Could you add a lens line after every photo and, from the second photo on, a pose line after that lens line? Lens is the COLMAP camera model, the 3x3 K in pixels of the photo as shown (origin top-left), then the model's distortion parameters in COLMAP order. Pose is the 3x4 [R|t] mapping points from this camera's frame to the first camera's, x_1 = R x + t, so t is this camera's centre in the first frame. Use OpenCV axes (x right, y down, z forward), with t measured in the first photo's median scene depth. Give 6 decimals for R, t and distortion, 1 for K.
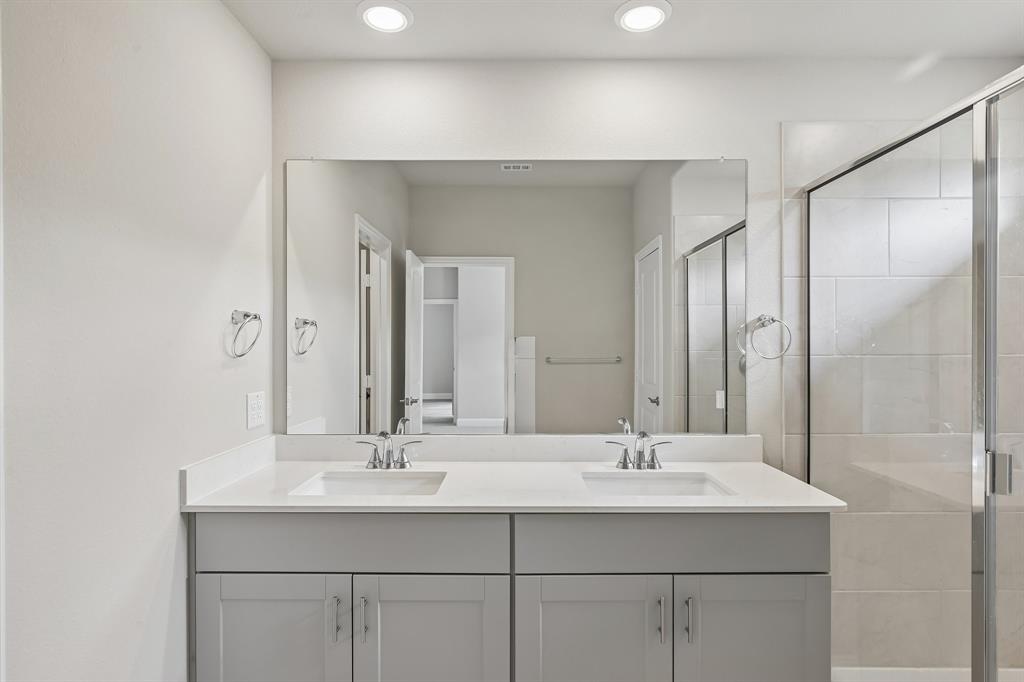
lens RADIAL K [[543.7, 0, 515.0], [0, 543.7, 345.6], [0, 0, 1]] dist [-0.002775, -0.000737]
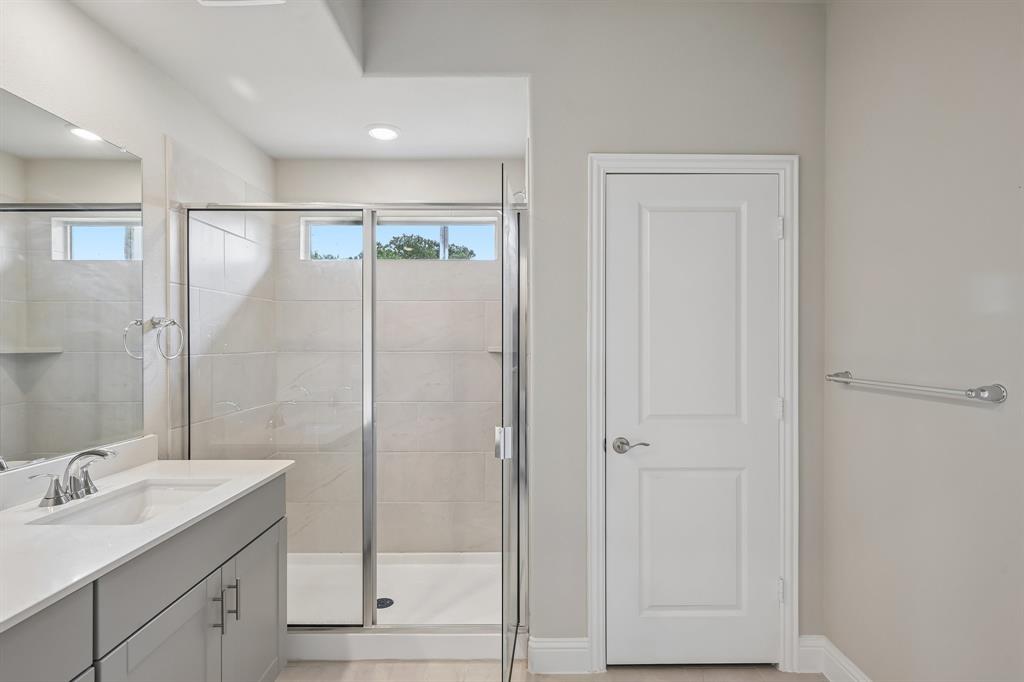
lens RADIAL K [[524.5, 0, 512.0], [0, 524.5, 341.0], [0, 0, 1]] dist [-0.002548, -0.000487]
pose [[-0.018671, 0.005866, 0.999808, -0.547448], [0.004701, 0.999972, -0.005779, -0.001910], [-0.999815, 0.004592, -0.018698, 0.346416]]
